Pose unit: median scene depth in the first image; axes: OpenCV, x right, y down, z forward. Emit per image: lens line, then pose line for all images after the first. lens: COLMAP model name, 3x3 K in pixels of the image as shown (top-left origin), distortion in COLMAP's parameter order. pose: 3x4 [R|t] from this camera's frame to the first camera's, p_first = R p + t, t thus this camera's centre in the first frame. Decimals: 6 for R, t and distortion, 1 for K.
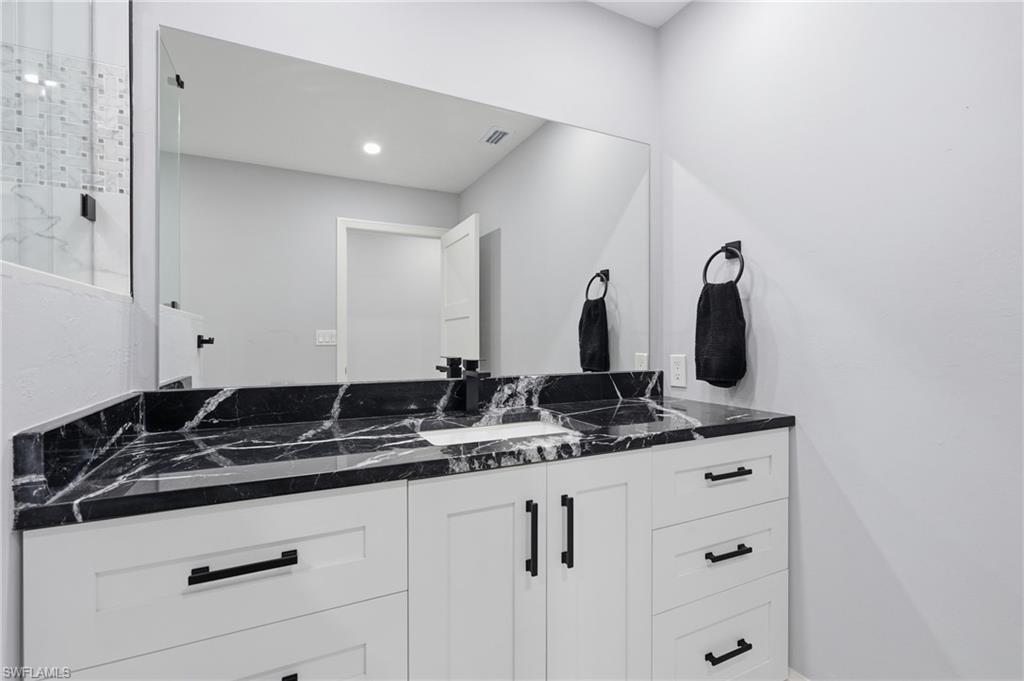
lens RADIAL K [[462.0, 0, 514.8], [0, 462.0, 340.1], [0, 0, 1]] dist [-0.000344, -0.000051]
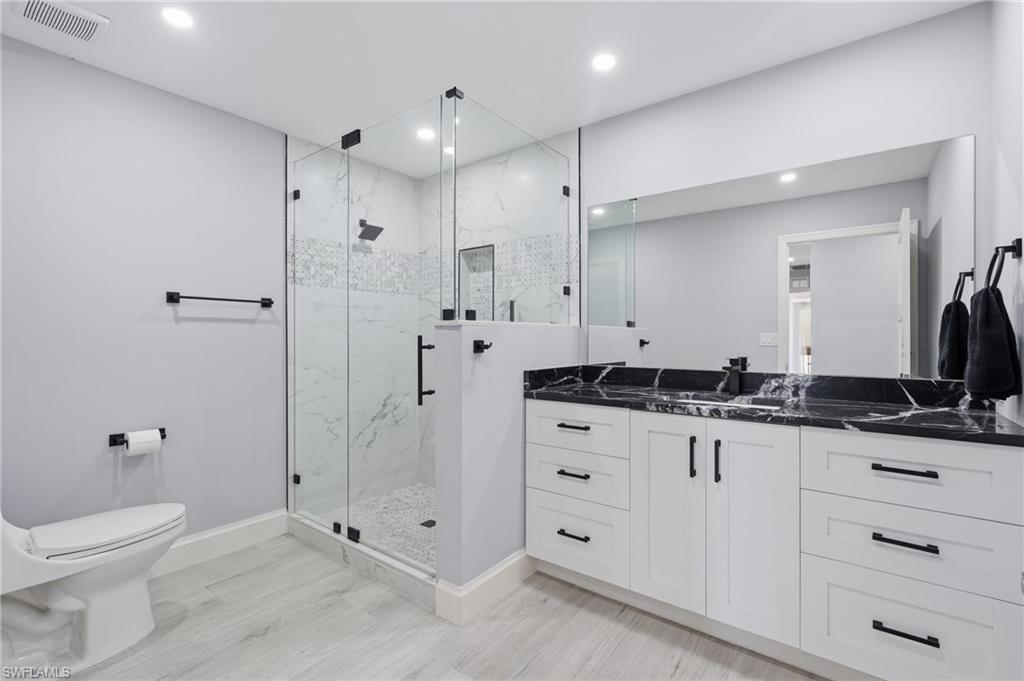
lens RADIAL K [[462.0, 0, 514.8], [0, 462.0, 340.1], [0, 0, 1]] dist [-0.000344, -0.000051]
pose [[0.444448, 0.007213, -0.895776, 1.128252], [-0.002561, 0.999974, 0.006782, -0.030279], [0.895801, -0.000720, 0.444454, -0.353078]]
